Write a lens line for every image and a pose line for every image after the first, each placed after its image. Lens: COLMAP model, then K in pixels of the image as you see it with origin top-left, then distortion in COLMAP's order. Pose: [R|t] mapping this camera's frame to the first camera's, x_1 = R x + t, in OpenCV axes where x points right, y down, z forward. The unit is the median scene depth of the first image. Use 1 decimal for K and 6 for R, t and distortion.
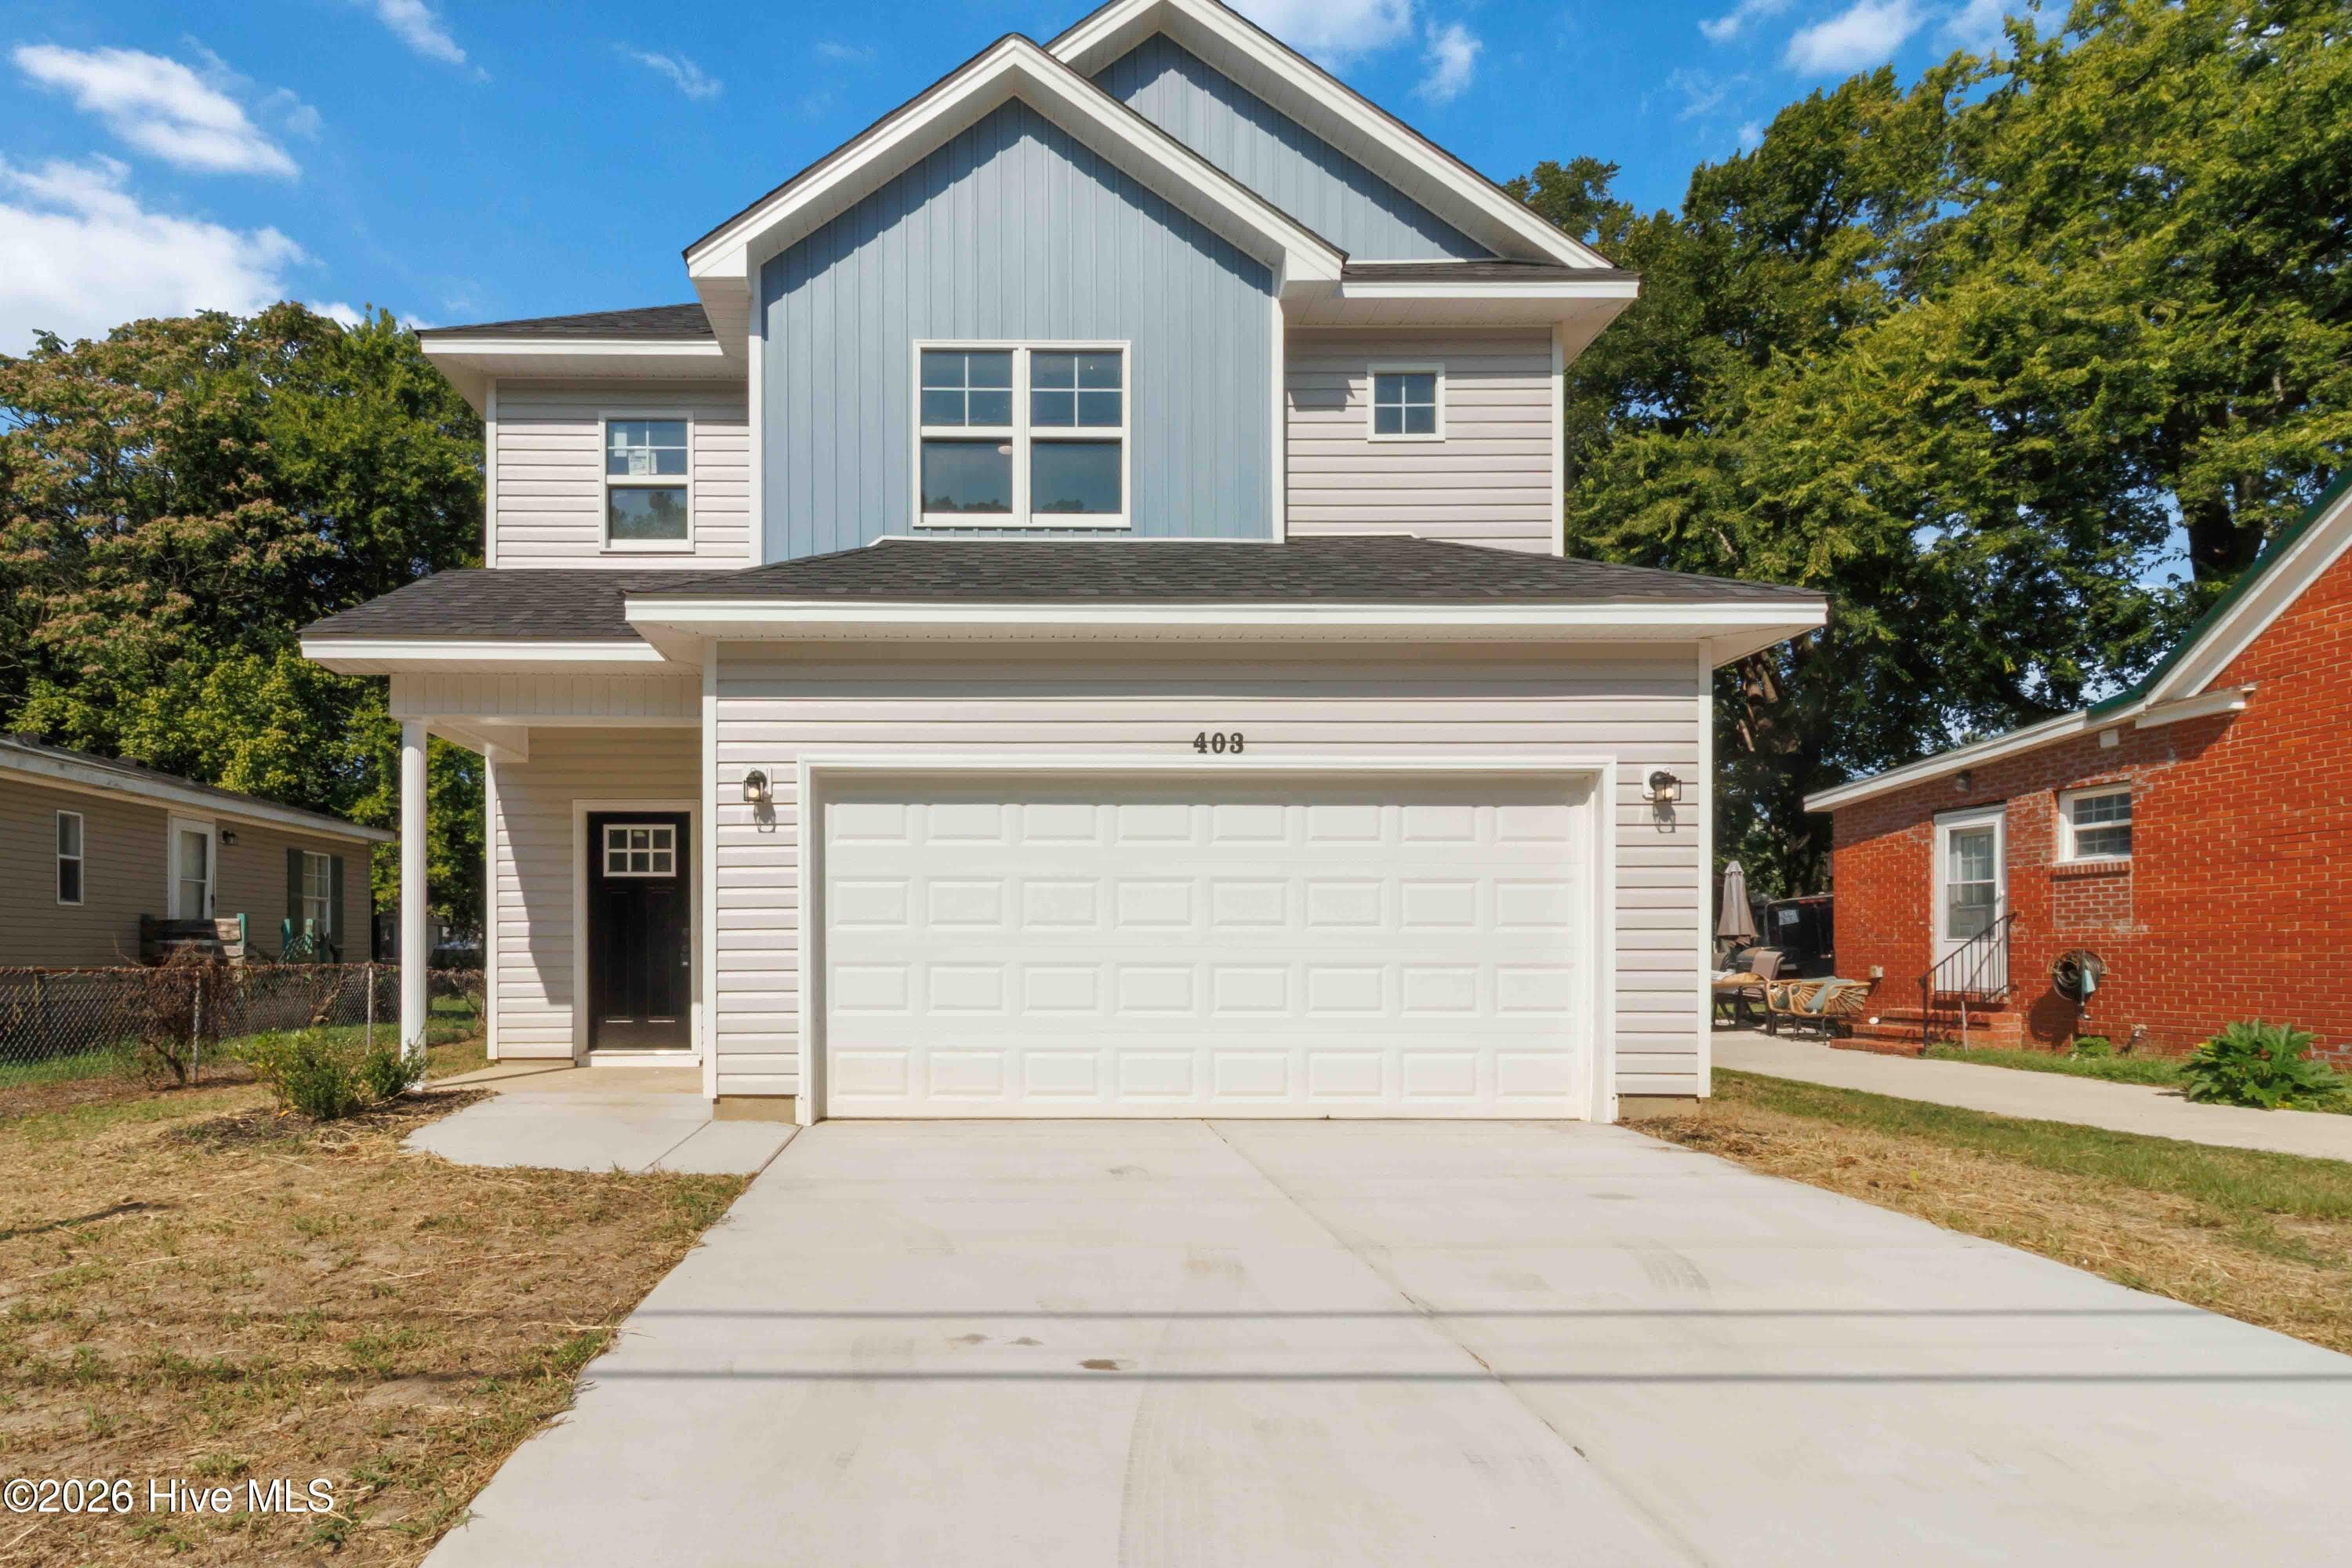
lens RADIAL K [[1328.1, 0, 1173.4], [0, 1328.1, 986.8], [0, 0, 1]] dist [0.003069, 0.000473]
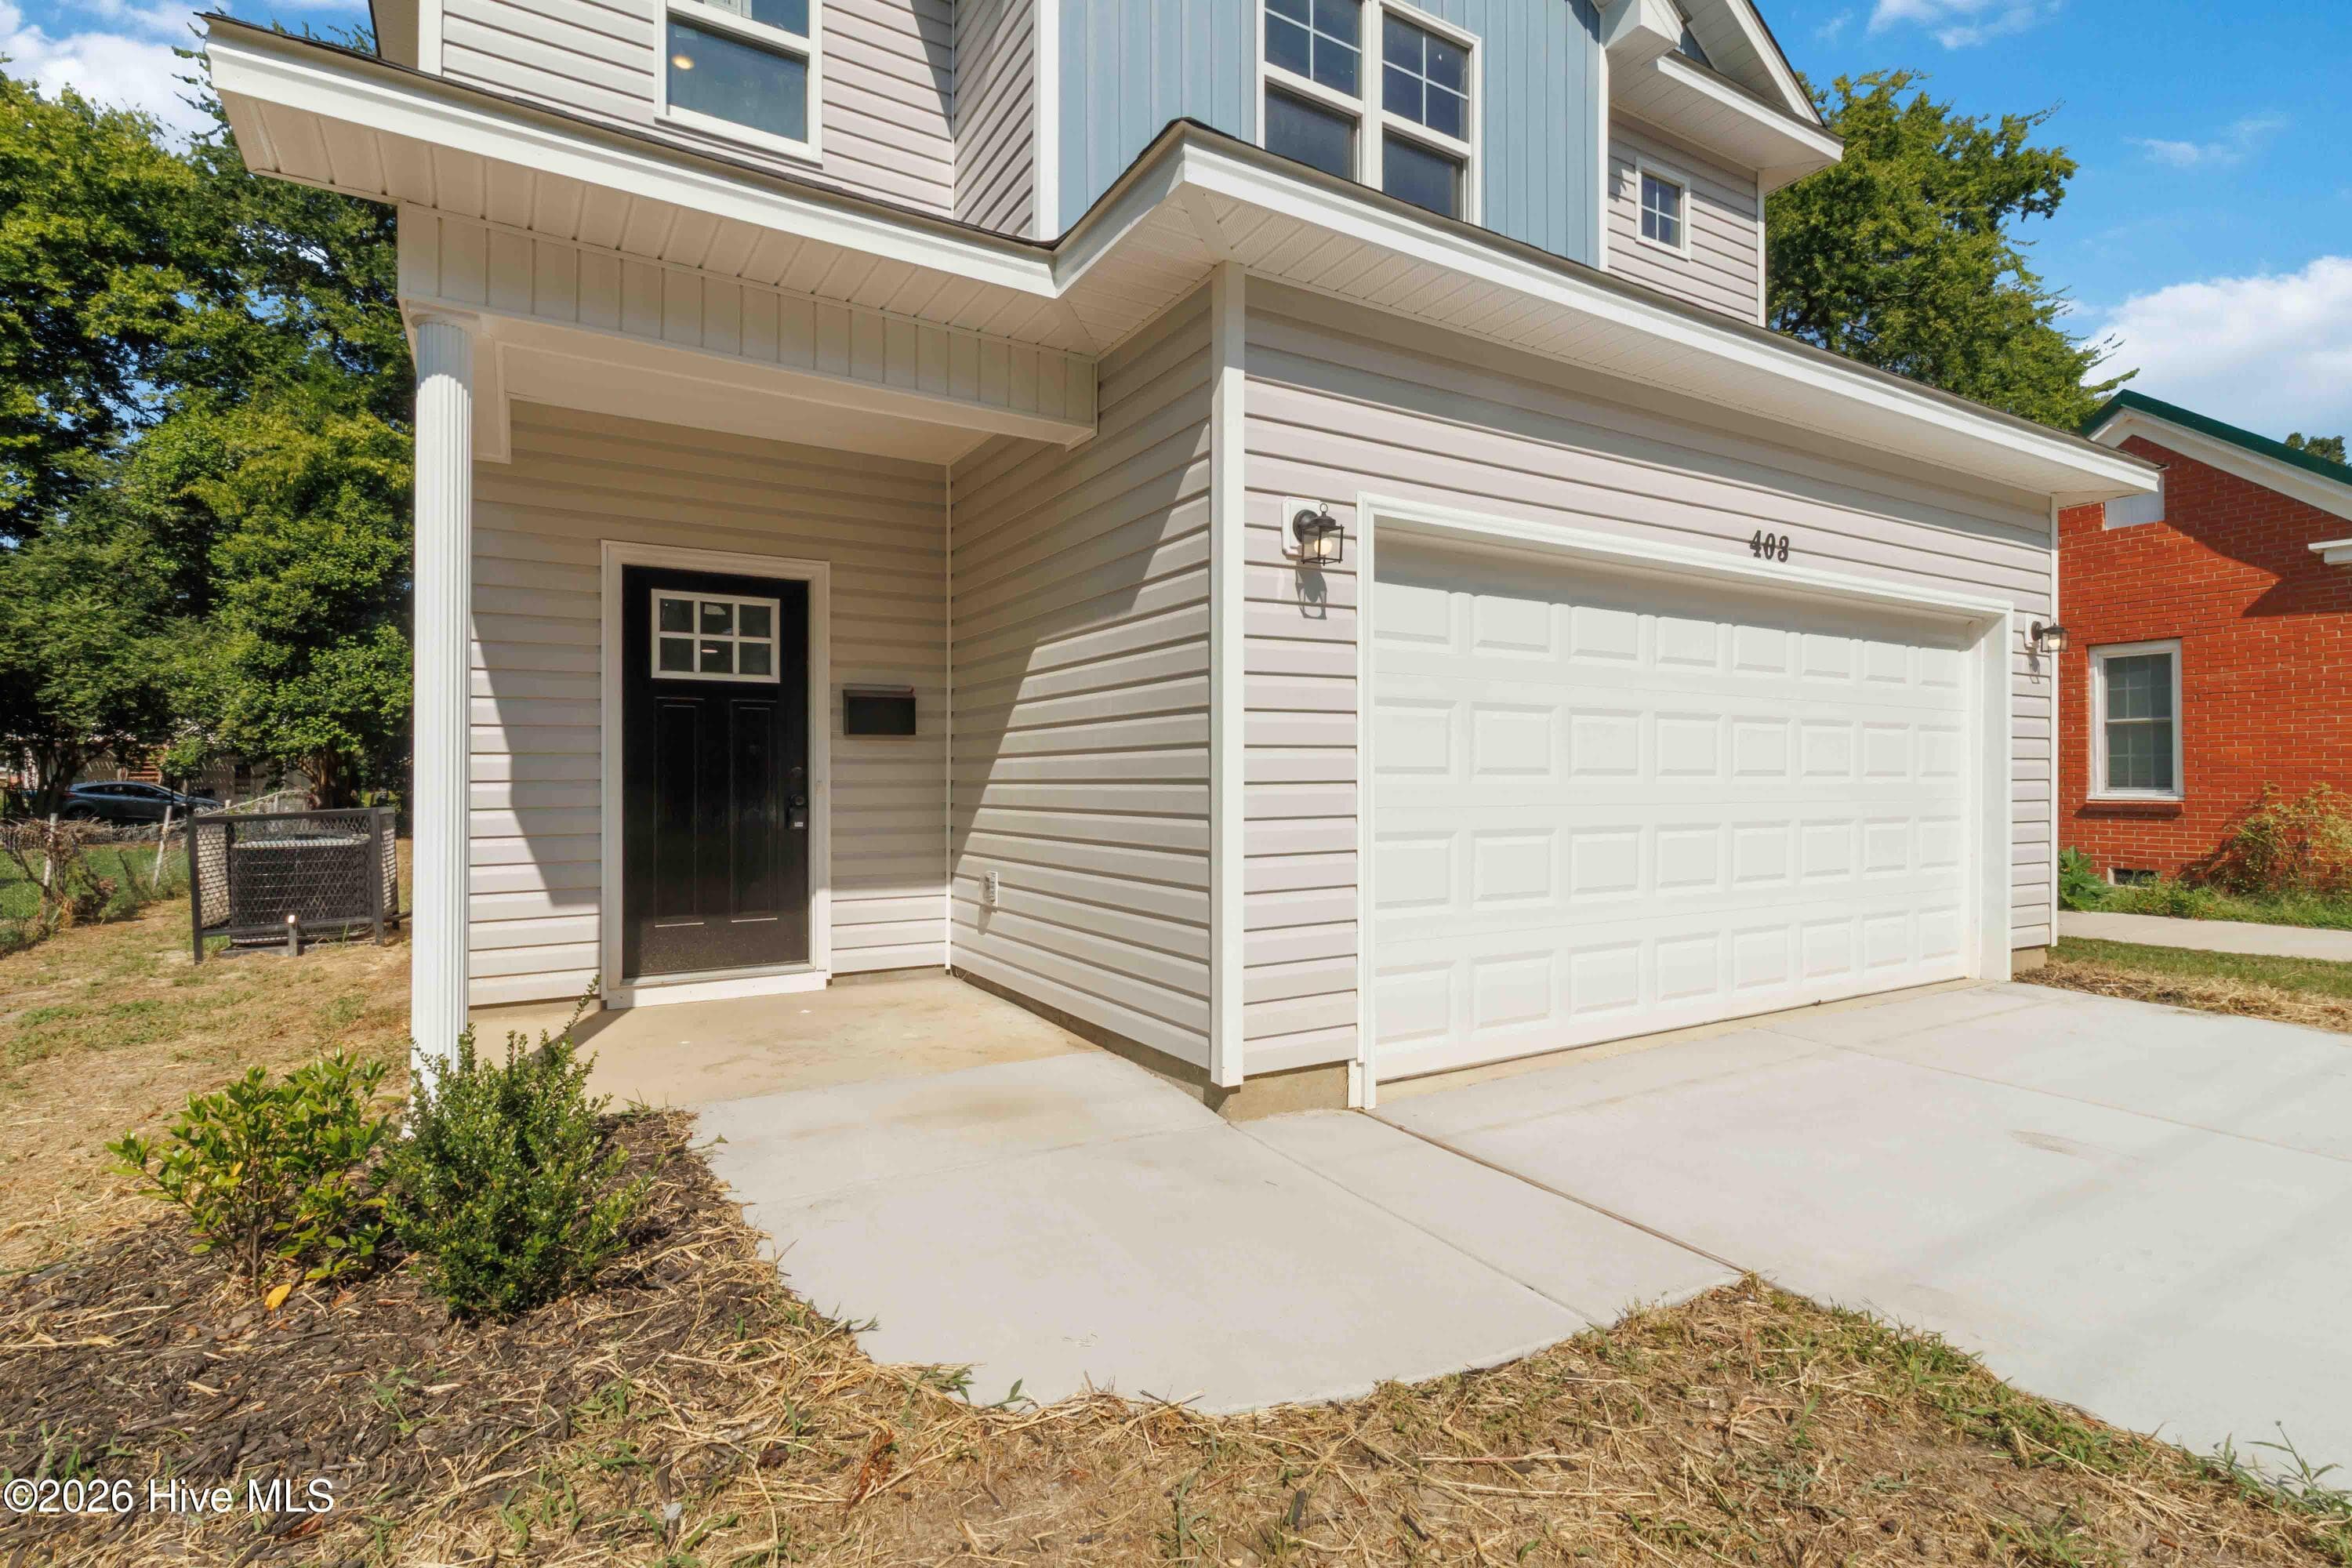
lens RADIAL K [[1074.4, 0, 1176.0], [0, 1074.4, 784.0], [0, 0, 1]] dist [0.001199, 0.000099]
pose [[0.871917, -0.003120, 0.489644, -0.493606], [0.009121, 0.999910, -0.009871, -0.032332], [-0.489569, 0.013073, 0.871866, 0.514768]]
